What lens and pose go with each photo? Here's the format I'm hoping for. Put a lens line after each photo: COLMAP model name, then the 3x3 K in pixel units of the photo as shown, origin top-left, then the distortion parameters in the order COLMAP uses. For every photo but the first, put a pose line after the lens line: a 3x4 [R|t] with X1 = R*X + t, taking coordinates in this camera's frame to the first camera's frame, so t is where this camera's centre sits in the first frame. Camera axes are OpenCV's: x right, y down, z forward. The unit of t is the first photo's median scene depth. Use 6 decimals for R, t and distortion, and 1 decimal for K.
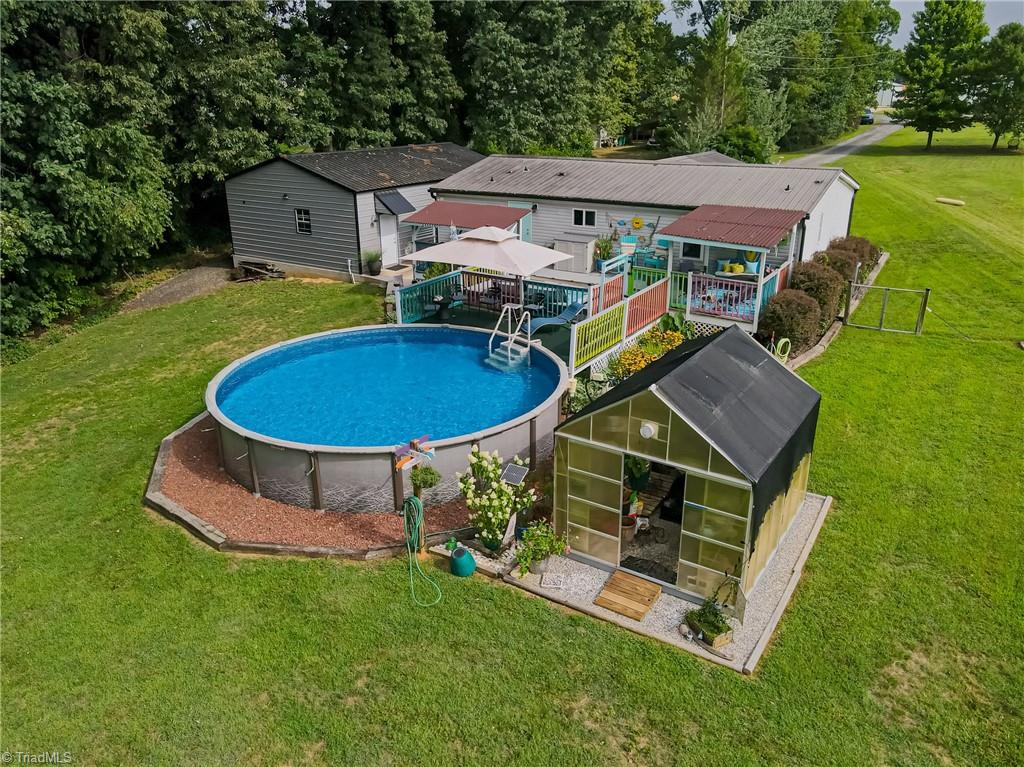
lens RADIAL K [[777.4, 0, 512.0], [0, 777.4, 383.5], [0, 0, 1]] dist [0.023640, -0.004863]
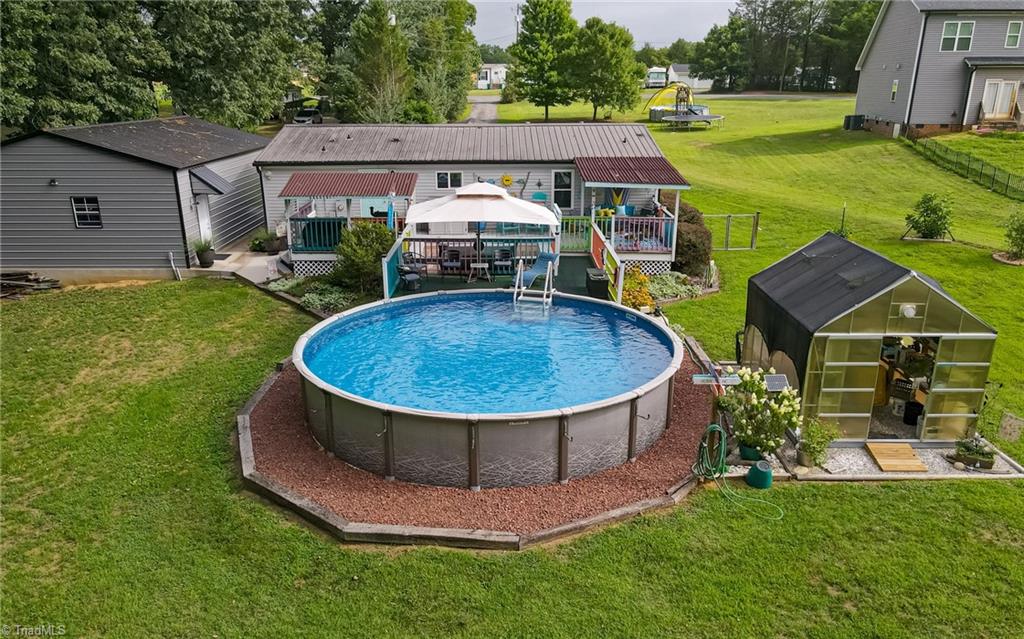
lens RADIAL K [[755.5, 0, 510.7], [0, 755.5, 360.9], [0, 0, 1]] dist [0.034556, -0.003307]
pose [[0.826729, -0.190837, 0.529245, -0.362527], [0.194617, 0.979643, 0.049233, -0.015262], [-0.527867, 0.062298, 0.847039, 0.130871]]
